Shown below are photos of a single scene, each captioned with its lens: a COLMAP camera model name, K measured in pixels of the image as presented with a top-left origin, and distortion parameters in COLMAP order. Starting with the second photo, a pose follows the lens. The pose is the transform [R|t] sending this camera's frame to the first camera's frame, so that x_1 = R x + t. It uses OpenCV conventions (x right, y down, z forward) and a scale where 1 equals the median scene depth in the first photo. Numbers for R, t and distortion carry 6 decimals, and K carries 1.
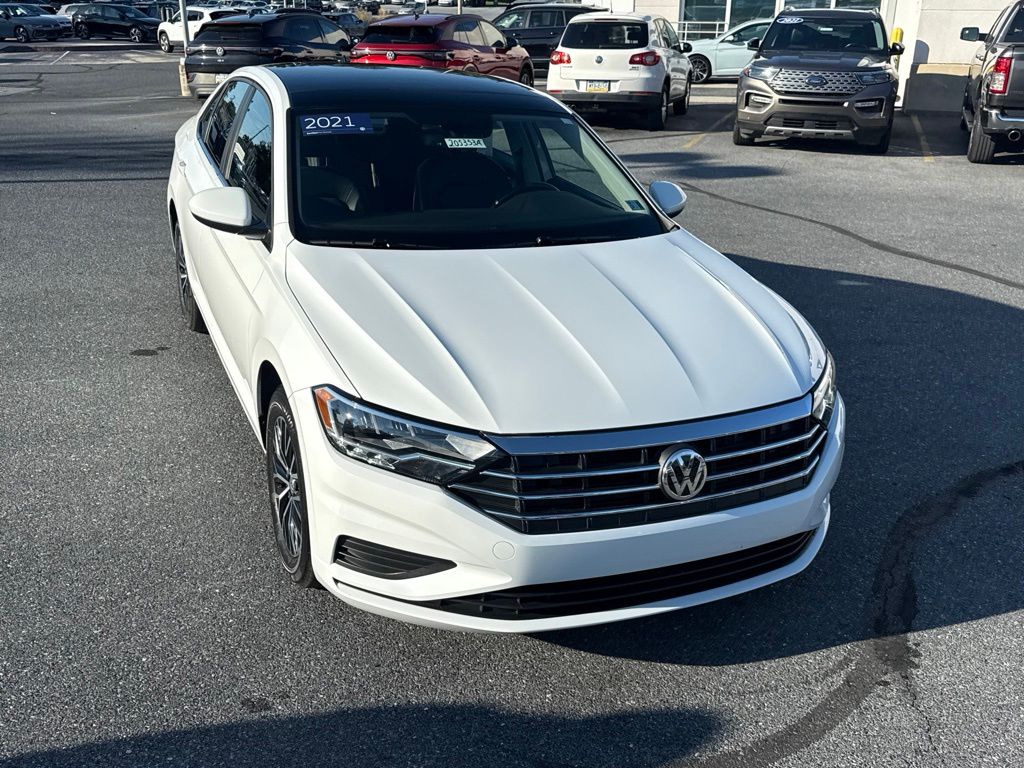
lens RADIAL K [[951.8, 0, 506.6], [0, 951.8, 406.8], [0, 0, 1]] dist [0.146580, -0.243564]
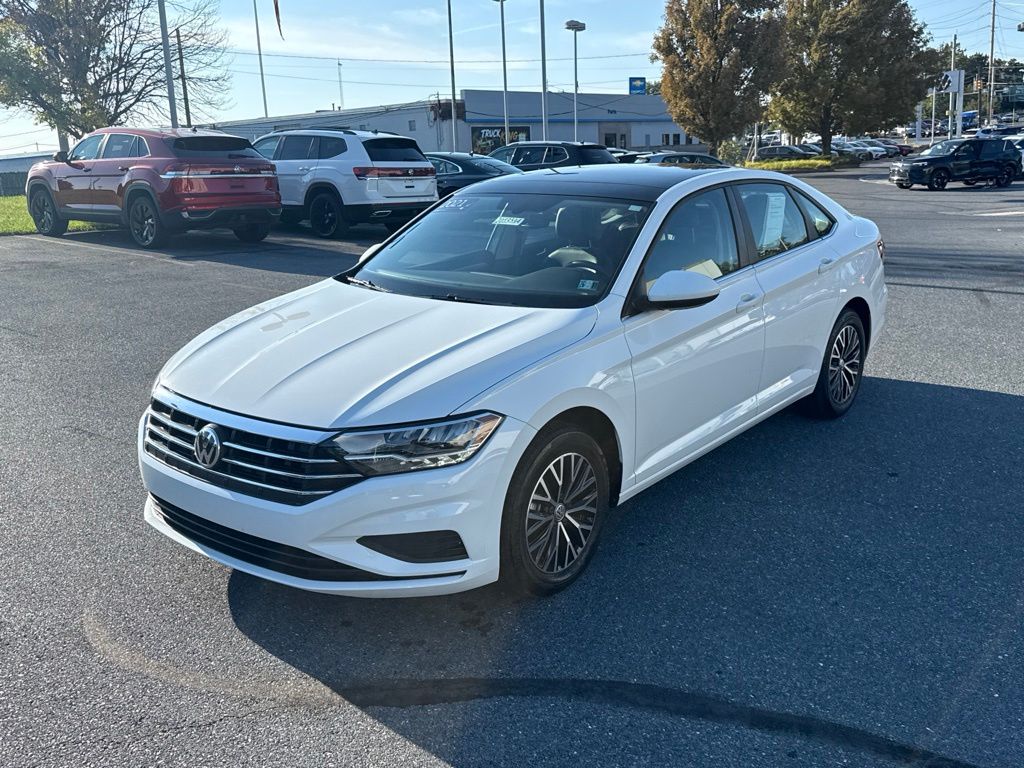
lens RADIAL K [[952.3, 0, 506.9], [0, 952.3, 381.1], [0, 0, 1]] dist [0.173224, -0.367086]
pose [[0.444368, 0.169687, -0.879627, 0.940896], [-0.297920, 0.954002, 0.033532, -0.113110], [0.844855, 0.247158, 0.474481, 0.442168]]
